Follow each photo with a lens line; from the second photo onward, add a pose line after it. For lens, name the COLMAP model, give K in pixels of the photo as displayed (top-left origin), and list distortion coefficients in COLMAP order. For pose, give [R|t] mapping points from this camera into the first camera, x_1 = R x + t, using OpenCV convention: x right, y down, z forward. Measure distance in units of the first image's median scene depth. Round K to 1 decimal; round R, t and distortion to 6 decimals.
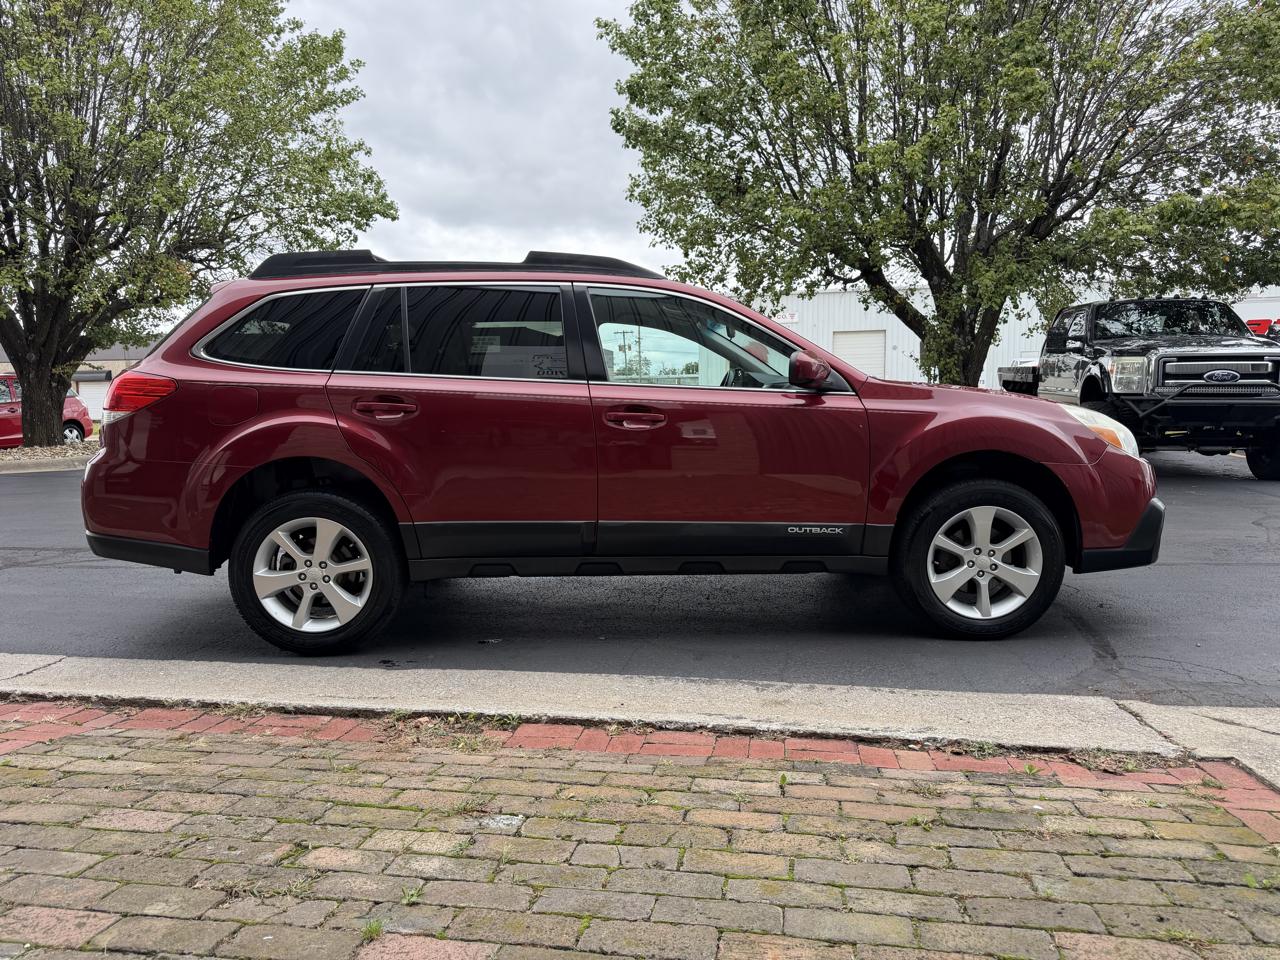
lens RADIAL K [[961.4, 0, 640.0], [0, 961.4, 480.0], [0, 0, 1]] dist [-0.006208, -0.007575]
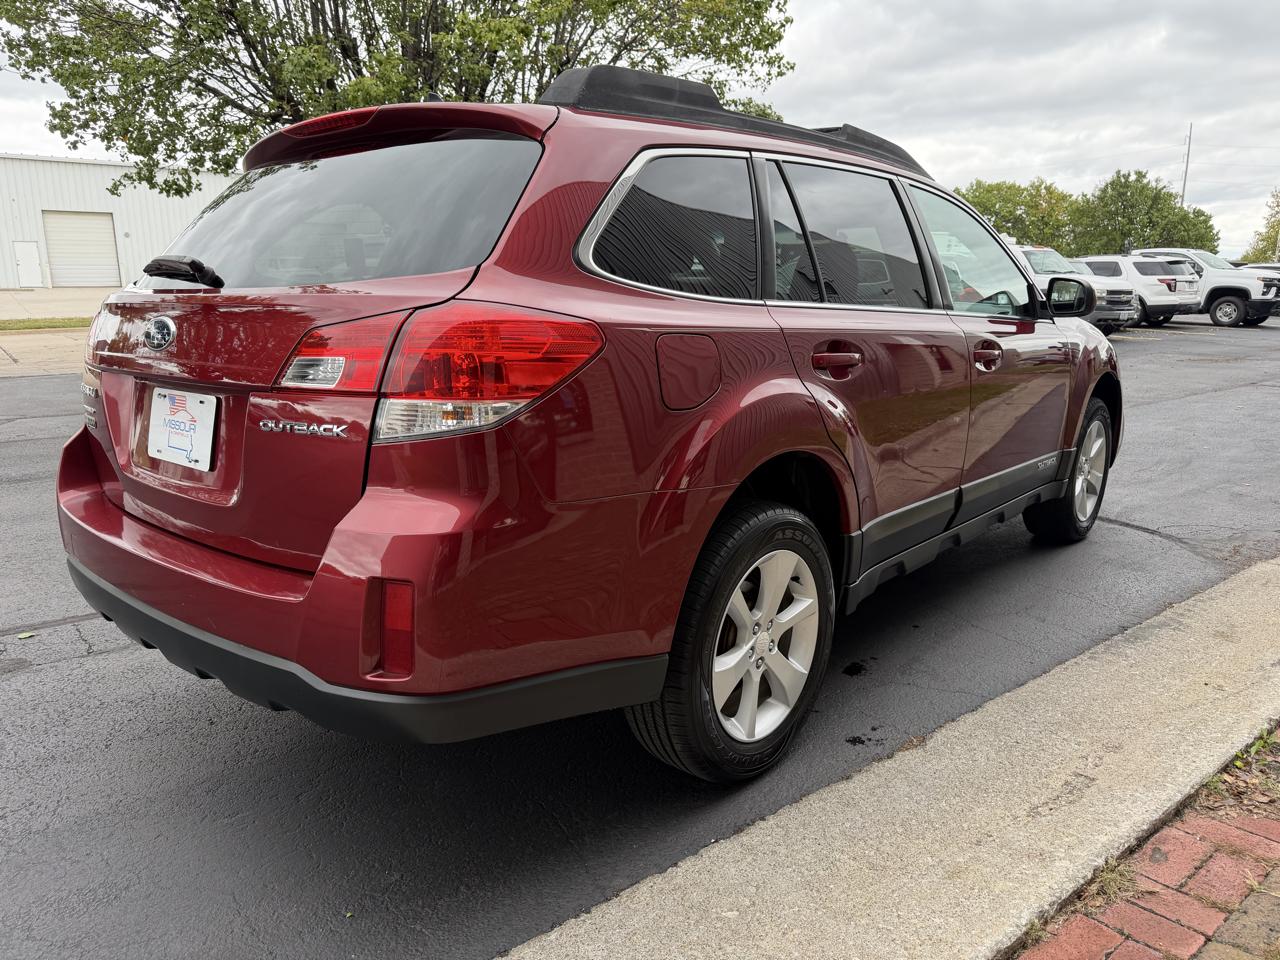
lens RADIAL K [[939.3, 0, 640.0], [0, 939.3, 480.0], [0, 0, 1]] dist [-0.007625, -0.008602]
pose [[0.661745, -0.147087, 0.735159, -0.803507], [0.061994, 0.987944, 0.141859, -0.091006], [-0.747161, -0.048299, 0.662886, 0.668257]]
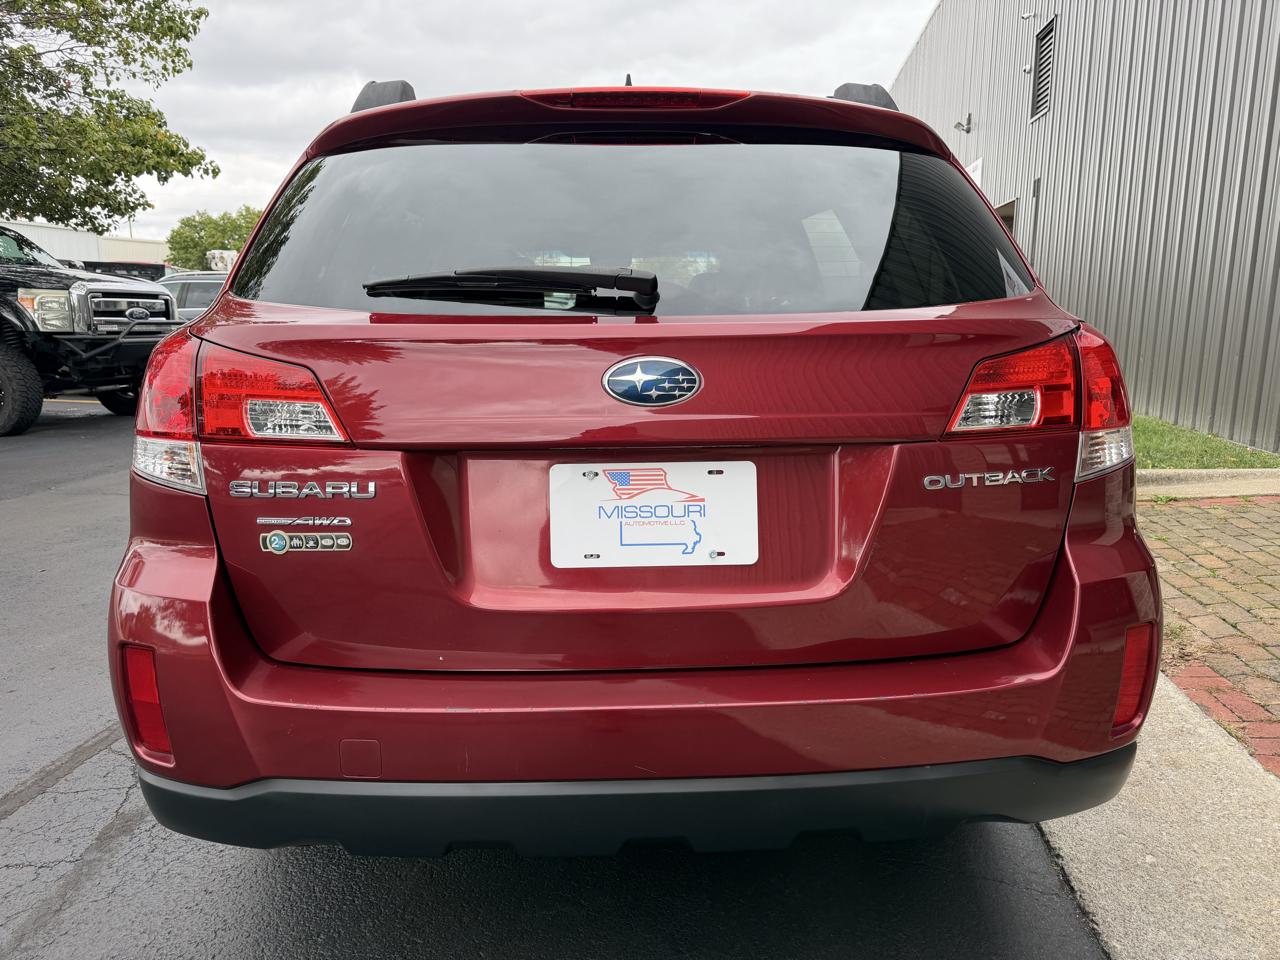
lens RADIAL K [[939.3, 0, 640.0], [0, 939.3, 480.0], [0, 0, 1]] dist [-0.007625, -0.008602]
pose [[-0.086371, -0.168290, 0.981946, -0.946121], [0.085420, 0.980749, 0.175598, -0.143811], [-0.992594, 0.099045, -0.070333, 1.313814]]
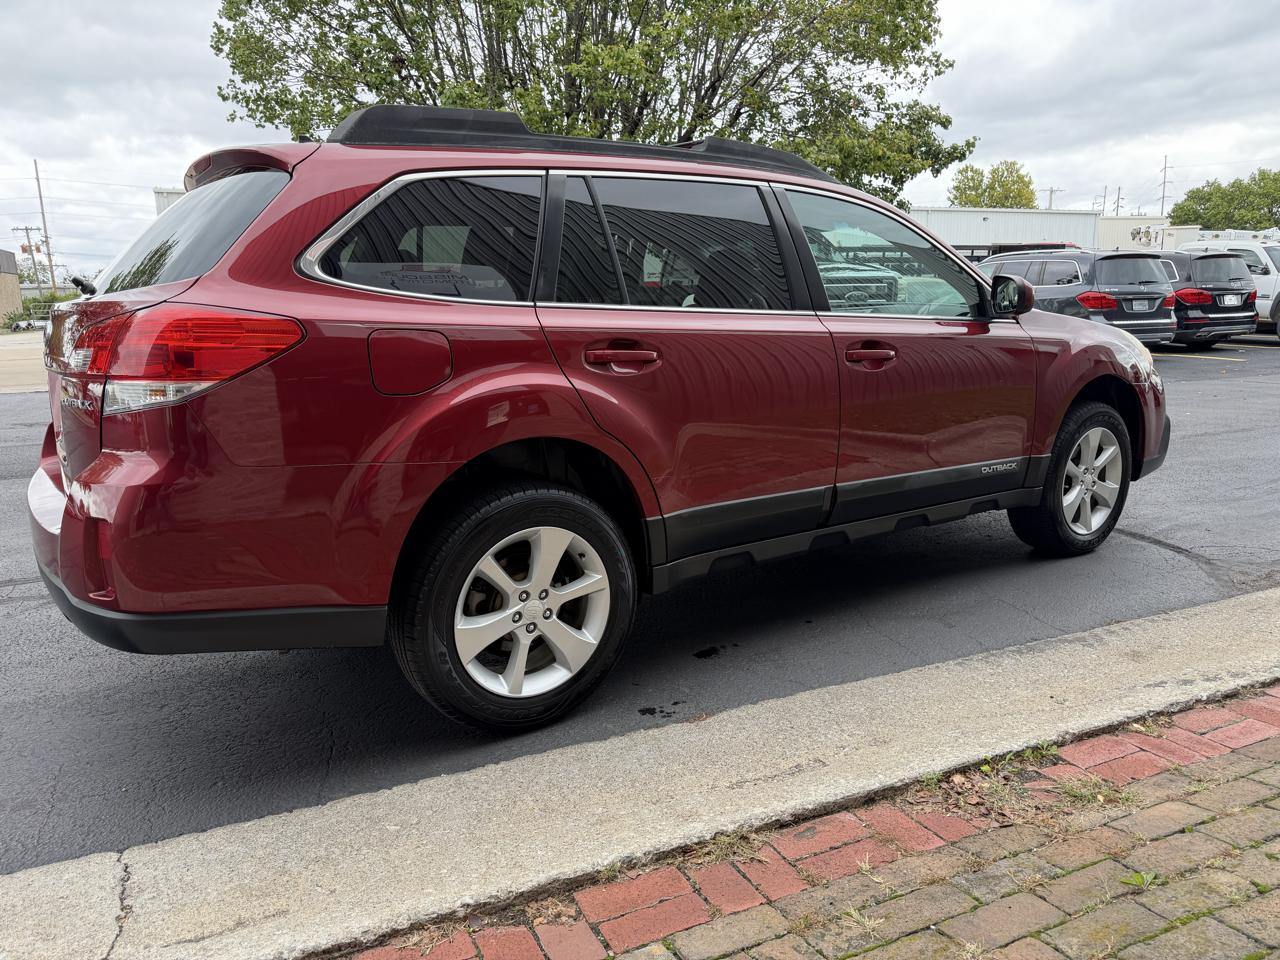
lens RADIAL K [[940.2, 0, 640.0], [0, 940.2, 480.0], [0, 0, 1]] dist [0.056769, -0.078448]
pose [[0.833762, -0.111611, 0.540725, -0.618816], [0.062026, 0.992090, 0.109135, -0.059053], [-0.548629, -0.057454, 0.834090, 0.412712]]
